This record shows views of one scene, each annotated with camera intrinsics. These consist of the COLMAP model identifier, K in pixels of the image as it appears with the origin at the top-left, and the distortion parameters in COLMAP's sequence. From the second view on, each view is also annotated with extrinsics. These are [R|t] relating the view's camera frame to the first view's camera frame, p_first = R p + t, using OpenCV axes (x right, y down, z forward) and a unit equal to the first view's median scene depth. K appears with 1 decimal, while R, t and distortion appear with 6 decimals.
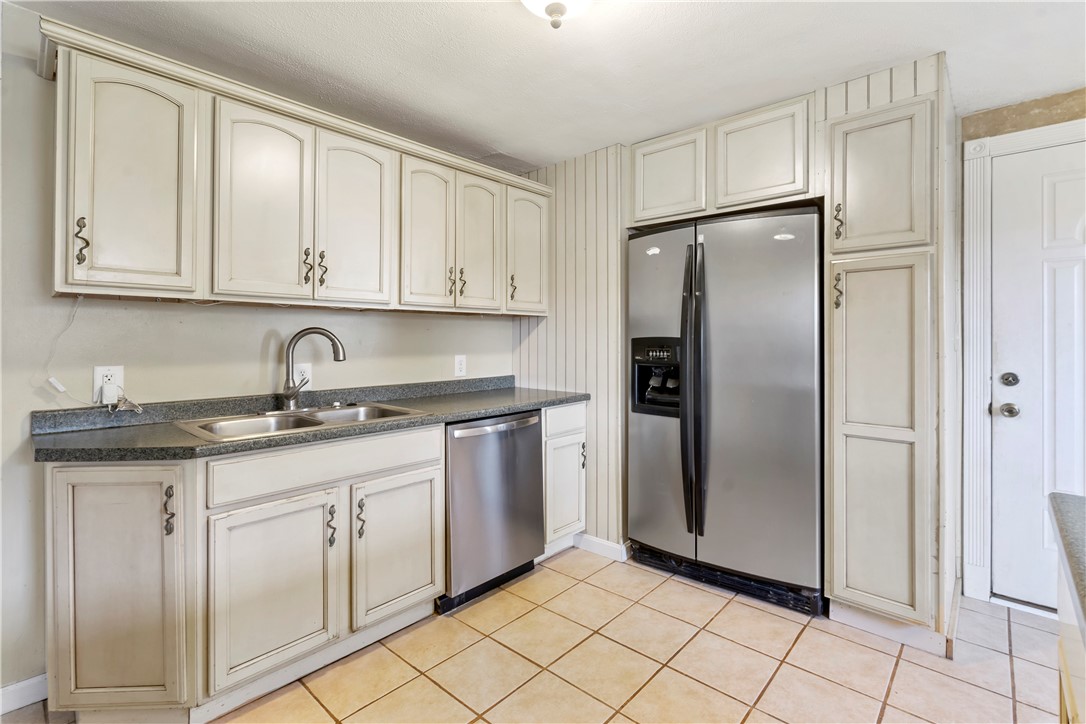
lens RADIAL K [[494.2, 0, 531.3], [0, 494.2, 335.0], [0, 0, 1]] dist [-0.005739, 0.001816]
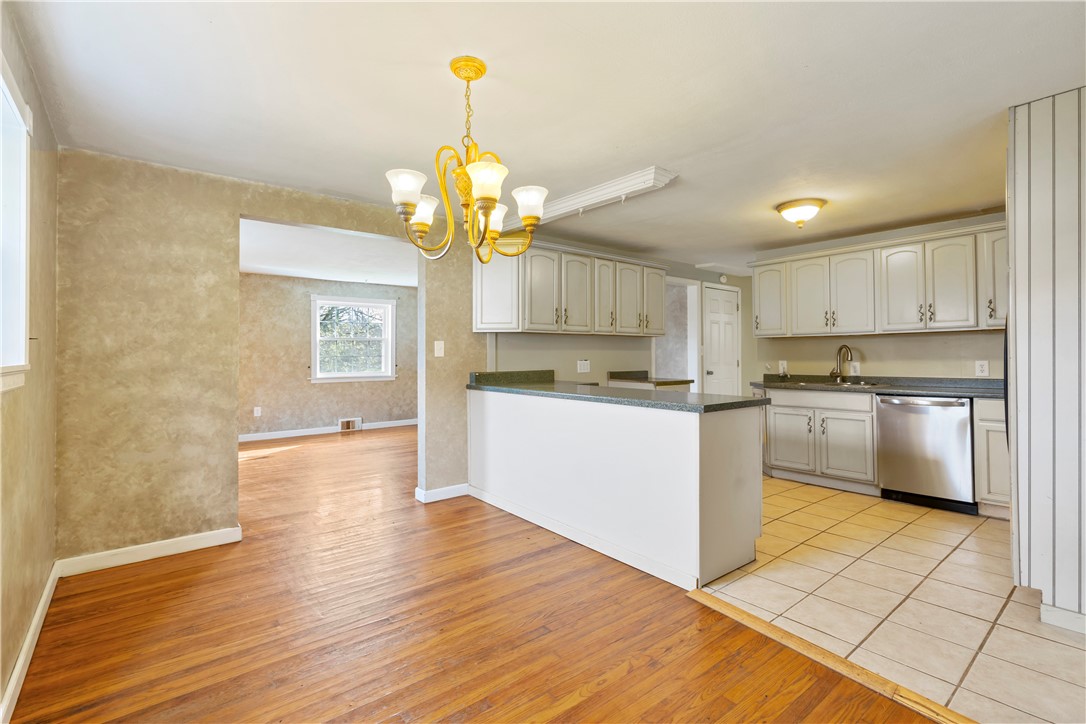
lens RADIAL K [[494.2, 0, 546.0], [0, 494.2, 356.5], [0, 0, 1]] dist [-0.005739, 0.001816]
pose [[-0.153457, -0.001543, -0.988154, 1.765791], [0.013063, 0.999908, -0.003590, 0.024347], [0.988069, -0.013459, -0.153422, 0.046054]]
